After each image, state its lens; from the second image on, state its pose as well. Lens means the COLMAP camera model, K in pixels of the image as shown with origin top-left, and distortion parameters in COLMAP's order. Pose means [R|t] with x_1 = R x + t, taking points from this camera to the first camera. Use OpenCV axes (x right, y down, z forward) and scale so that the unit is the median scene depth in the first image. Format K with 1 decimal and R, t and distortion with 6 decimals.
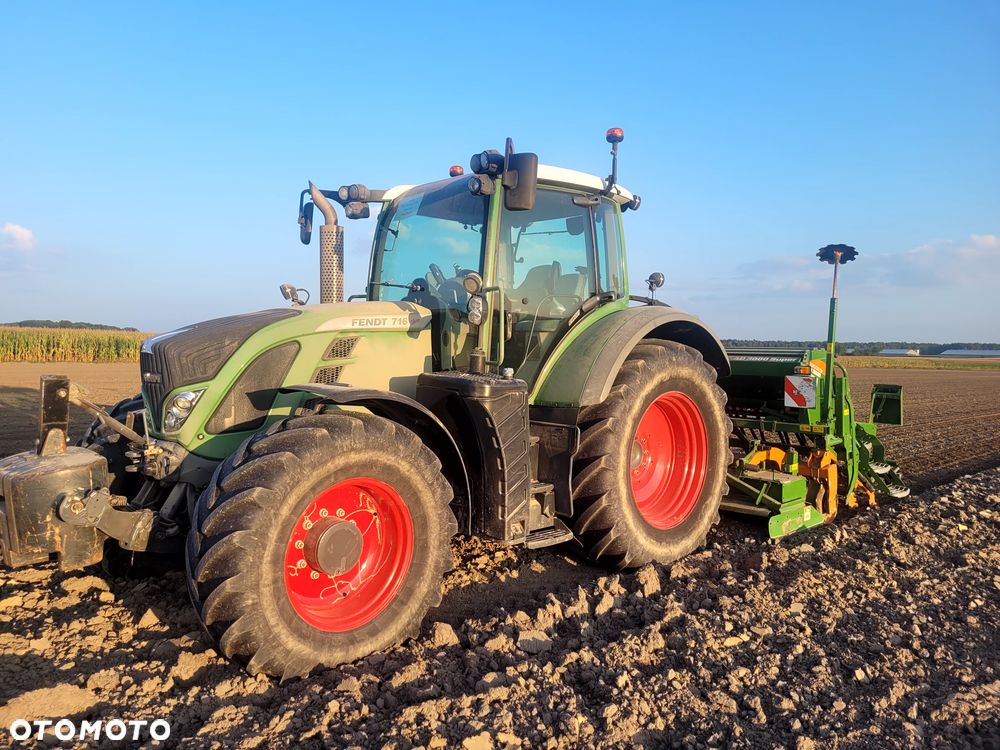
lens RADIAL K [[759.9, 0, 492.0], [0, 759.9, 376.6], [0, 0, 1]] dist [0.049046, -0.038827]
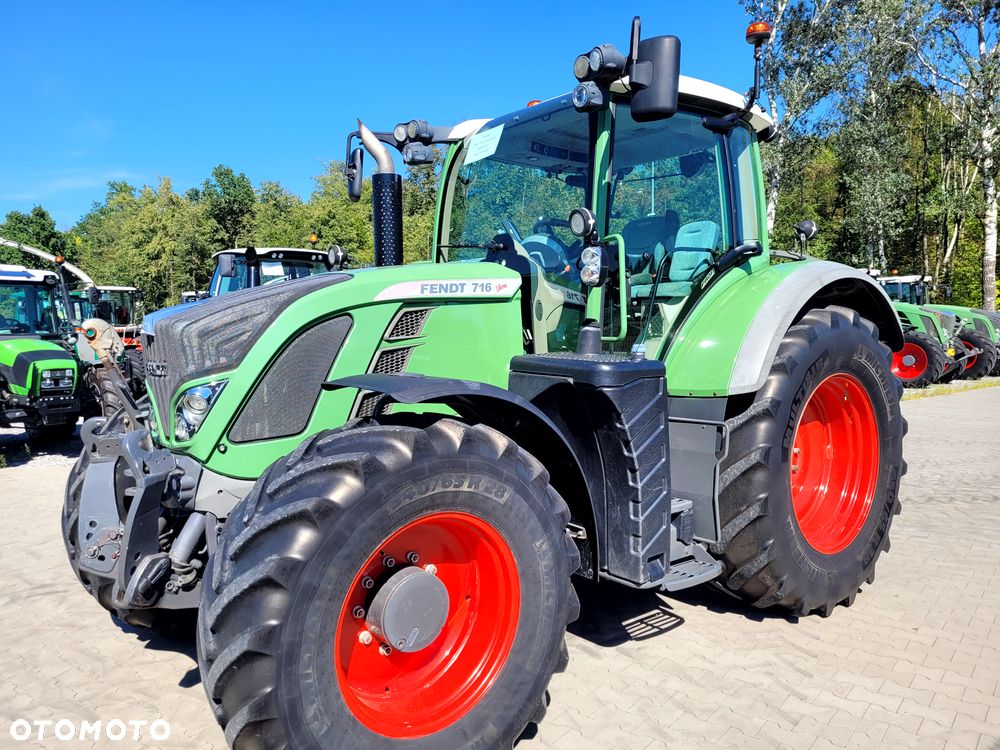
lens RADIAL K [[759.9, 0, 488.1], [0, 759.9, 380.9], [0, 0, 1]] dist [0.049046, -0.038827]
pose [[0.997774, -0.020600, -0.063421, -0.068974], [0.021779, 0.999602, 0.017947, 0.006514], [0.063026, -0.019288, 0.997825, 0.246339]]
